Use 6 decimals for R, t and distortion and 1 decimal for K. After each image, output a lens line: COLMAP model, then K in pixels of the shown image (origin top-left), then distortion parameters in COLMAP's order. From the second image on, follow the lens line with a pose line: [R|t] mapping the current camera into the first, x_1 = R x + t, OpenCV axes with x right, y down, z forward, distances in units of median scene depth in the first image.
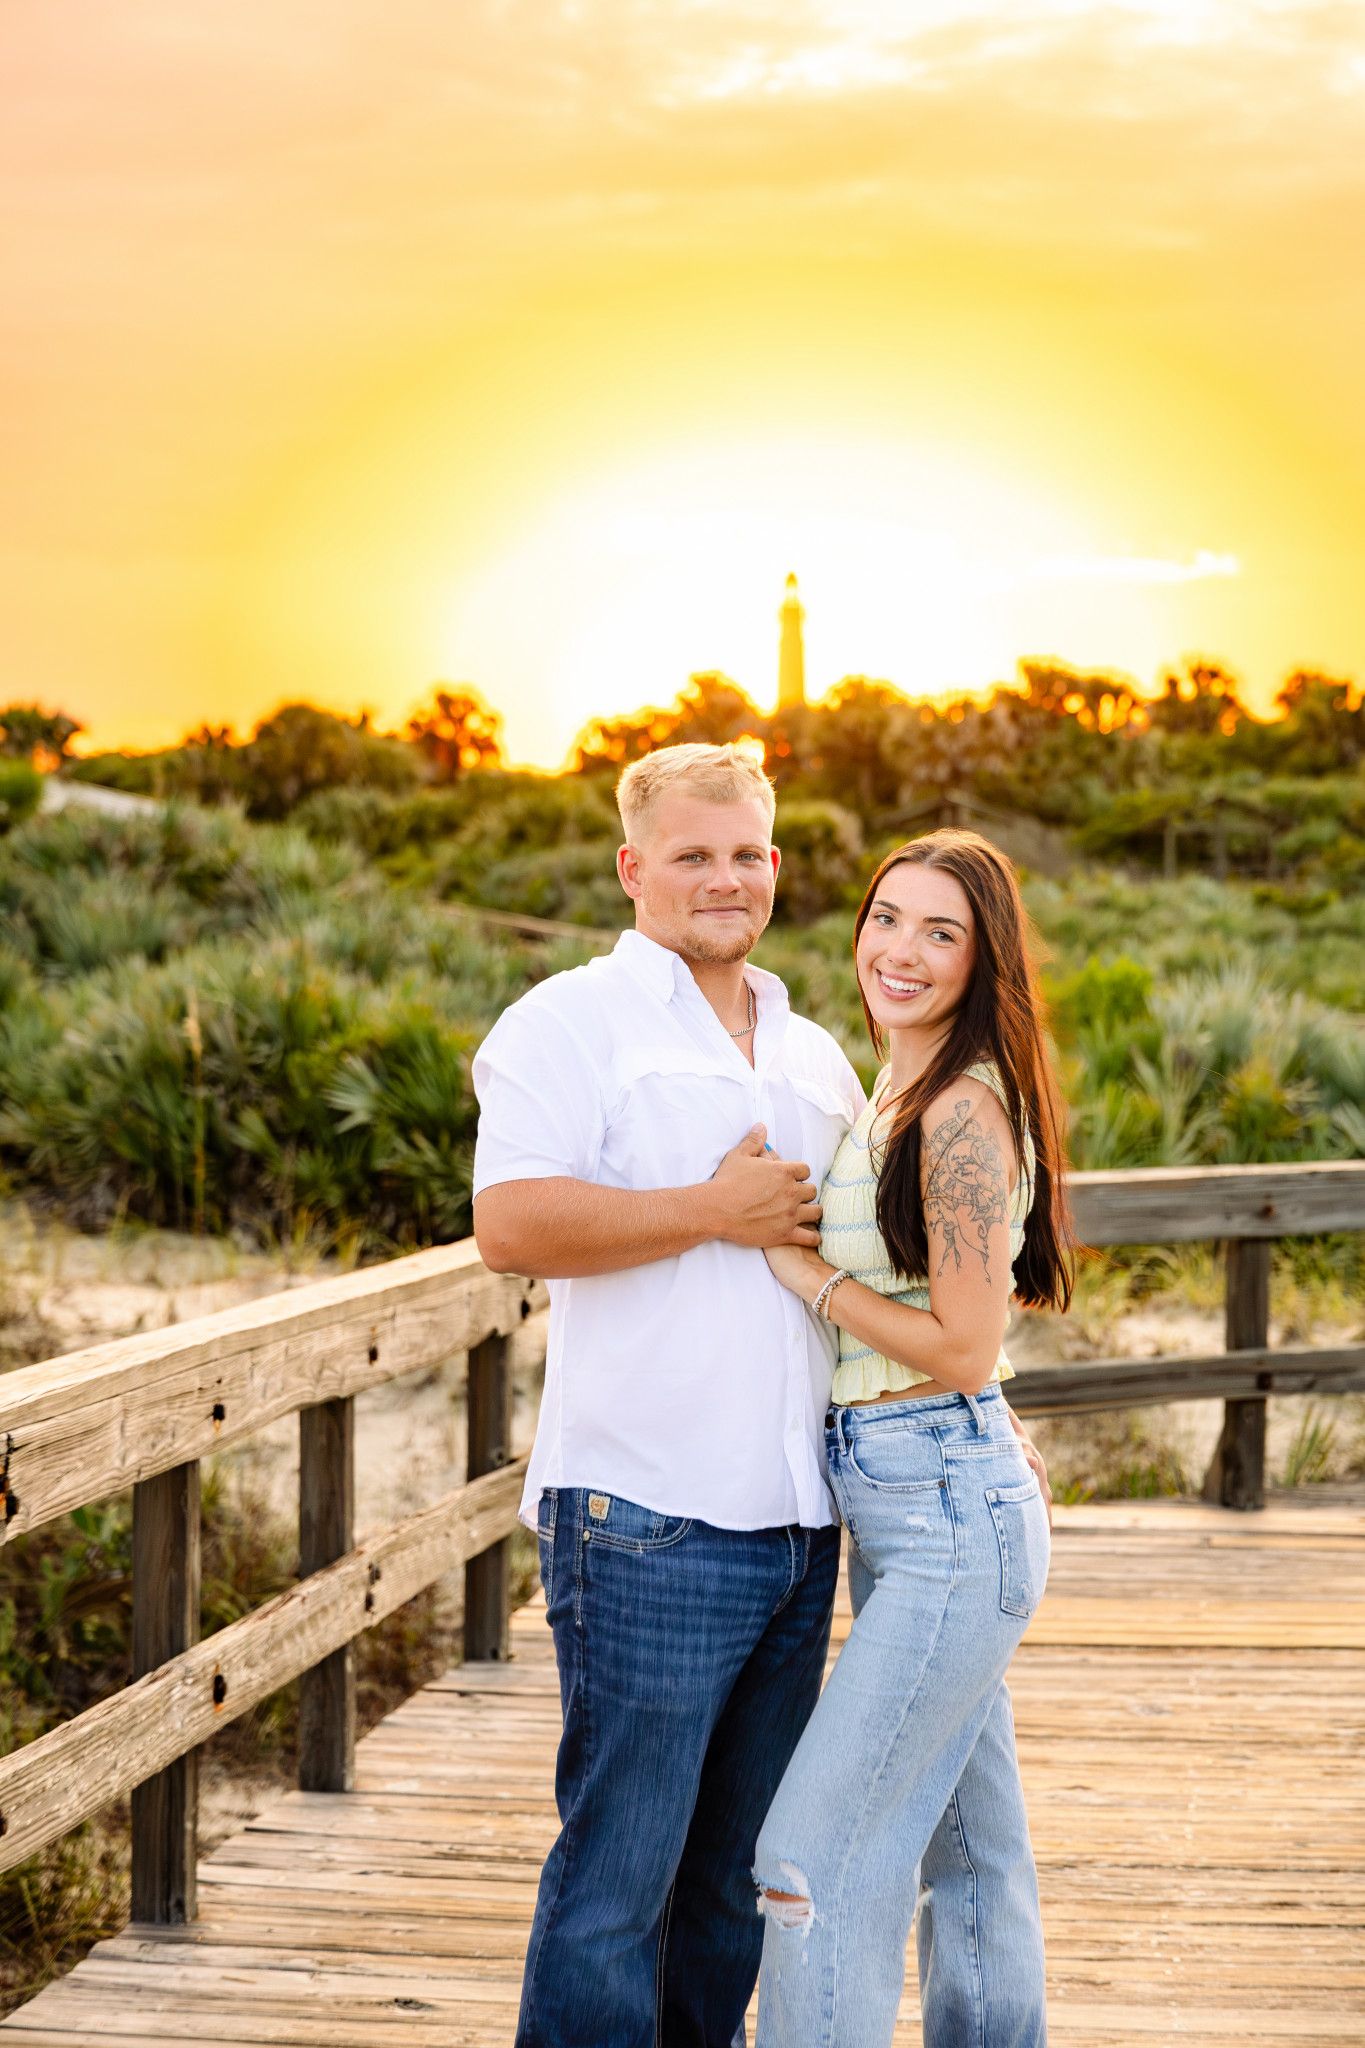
lens RADIAL K [[5102.0, 0, 682.5], [0, 5102.0, 1024.0], [0, 0, 1]] dist [0.064996, -0.938727]
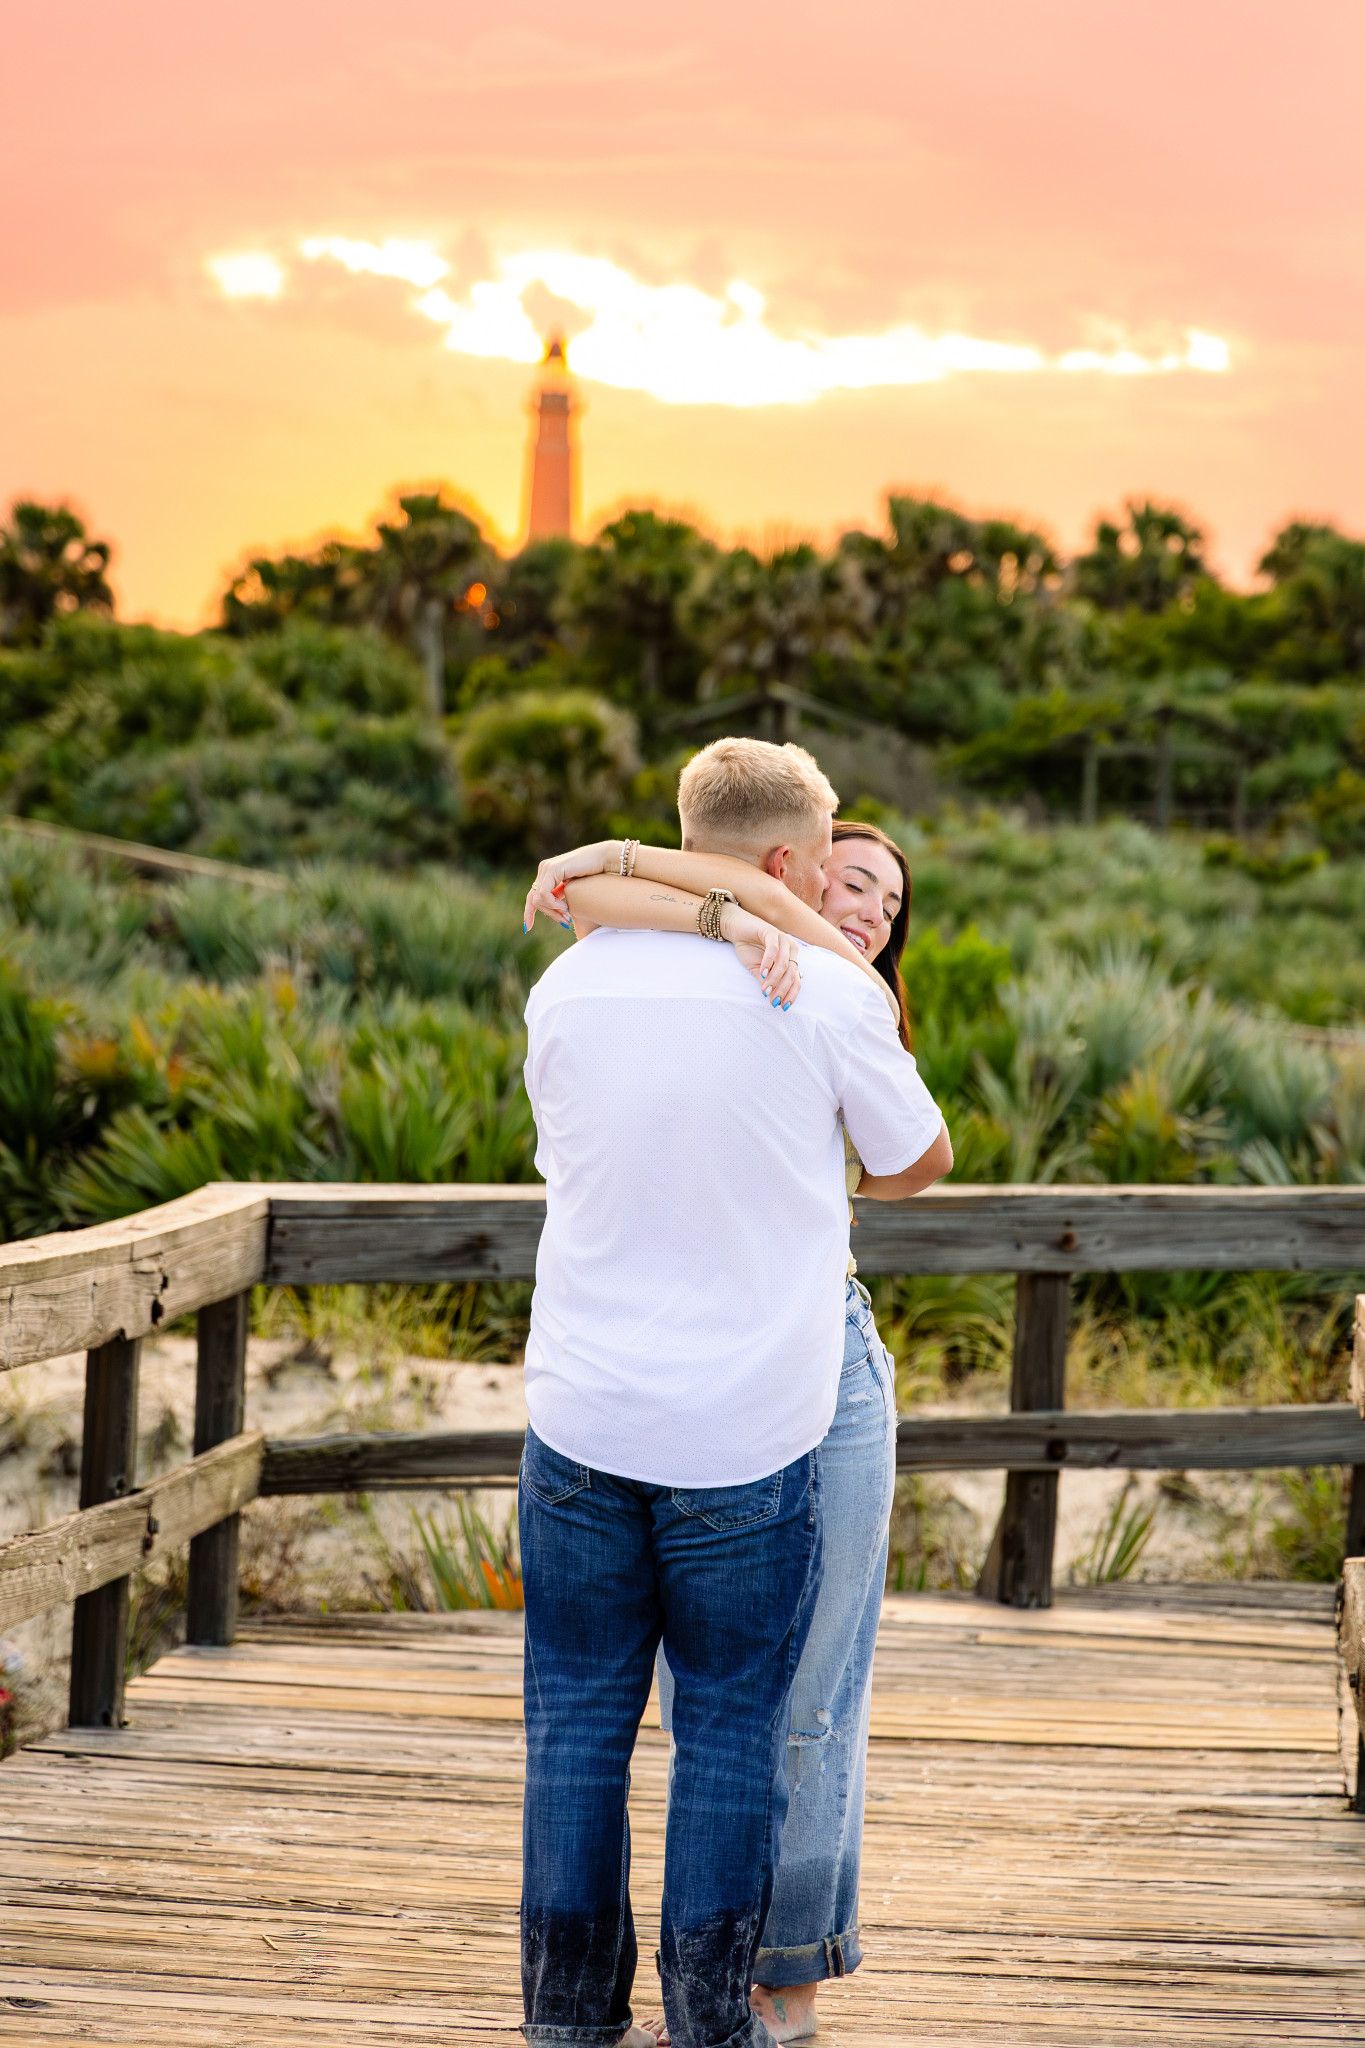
lens RADIAL K [[5045.3, 0, 682.5], [0, 5045.3, 1024.0], [0, 0, 1]] dist [0.042226, -0.059982]
pose [[0.997156, 0.034869, 0.066820, -0.002515], [-0.035596, 0.999319, 0.009724, -0.005161], [-0.066436, -0.012075, 0.997718, 0.271169]]
